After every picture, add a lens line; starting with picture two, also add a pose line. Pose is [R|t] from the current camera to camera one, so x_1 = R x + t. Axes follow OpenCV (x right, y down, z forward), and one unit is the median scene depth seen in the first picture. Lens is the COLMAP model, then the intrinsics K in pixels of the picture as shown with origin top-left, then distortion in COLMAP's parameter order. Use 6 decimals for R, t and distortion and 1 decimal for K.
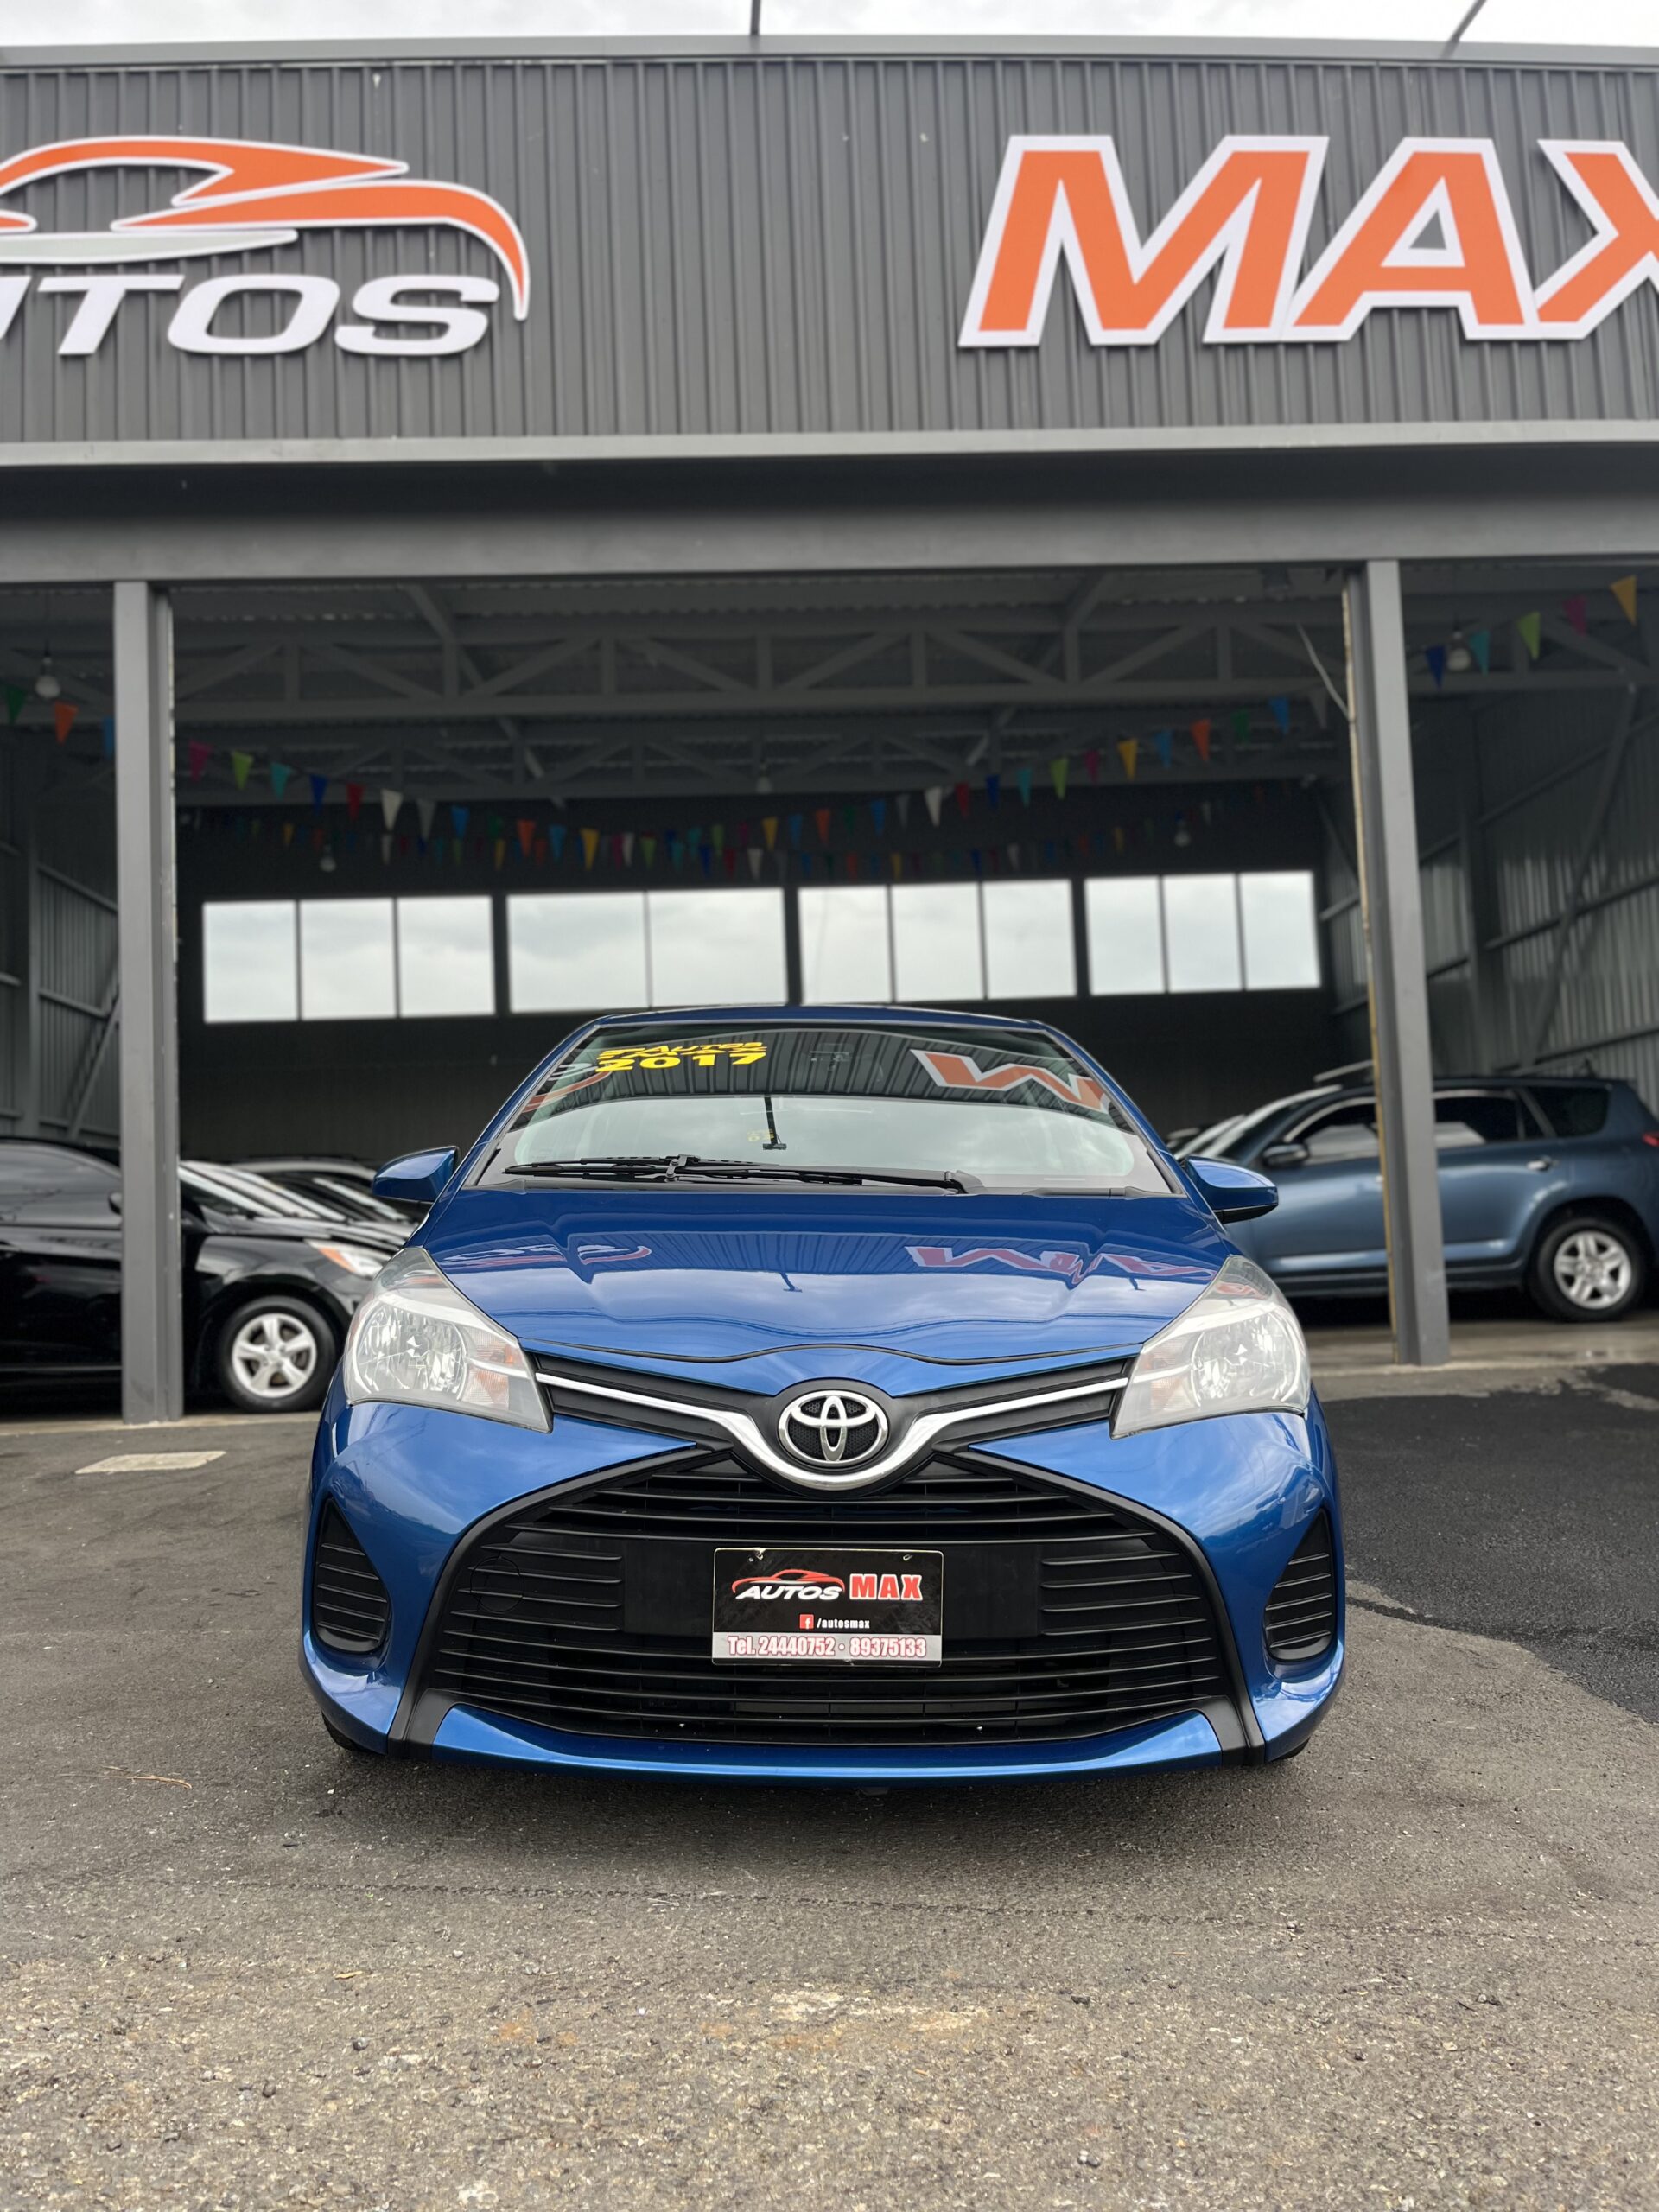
lens RADIAL K [[1691.3, 0, 829.5], [0, 1691.3, 1106.0], [0, 0, 1]] dist [0.058738, -0.107394]
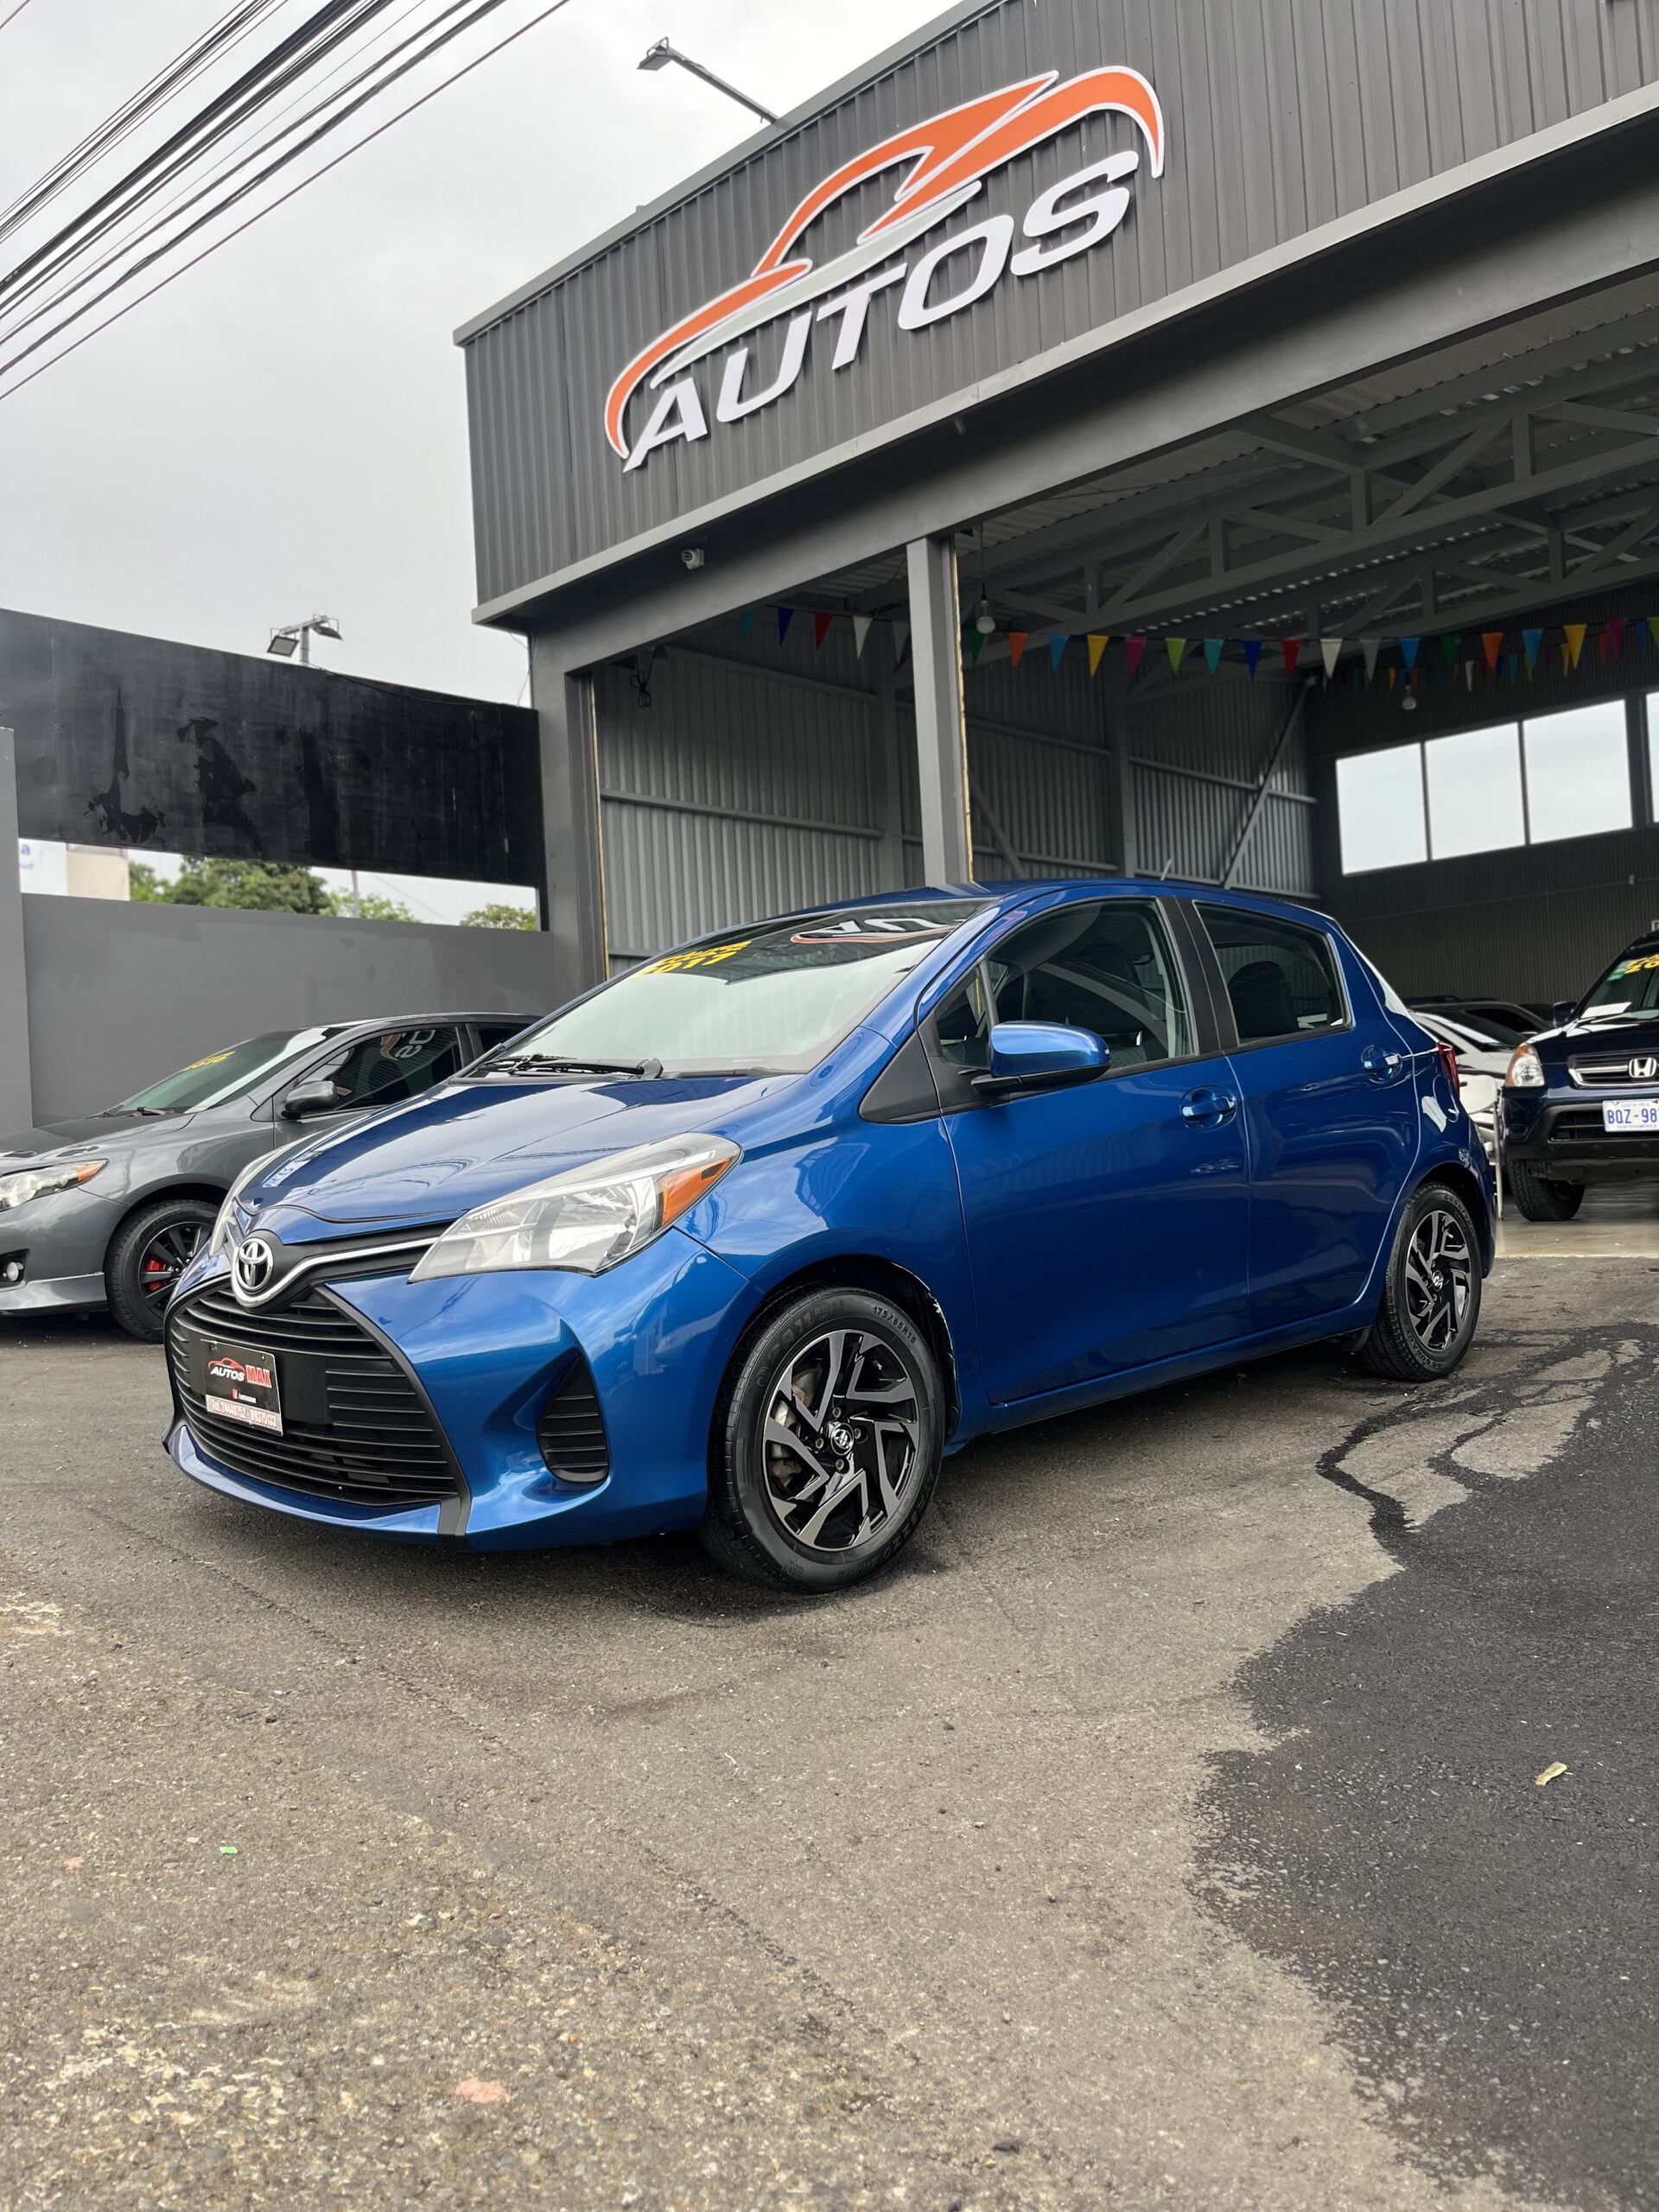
lens RADIAL K [[1706.9, 0, 827.0], [0, 1706.9, 1115.2], [0, 0, 1]] dist [0.002858, 0.001816]
pose [[0.680063, -0.014158, -0.733017, 0.425795], [0.088609, 0.994072, 0.063008, 0.005954], [0.727779, -0.107801, 0.677286, 0.123120]]
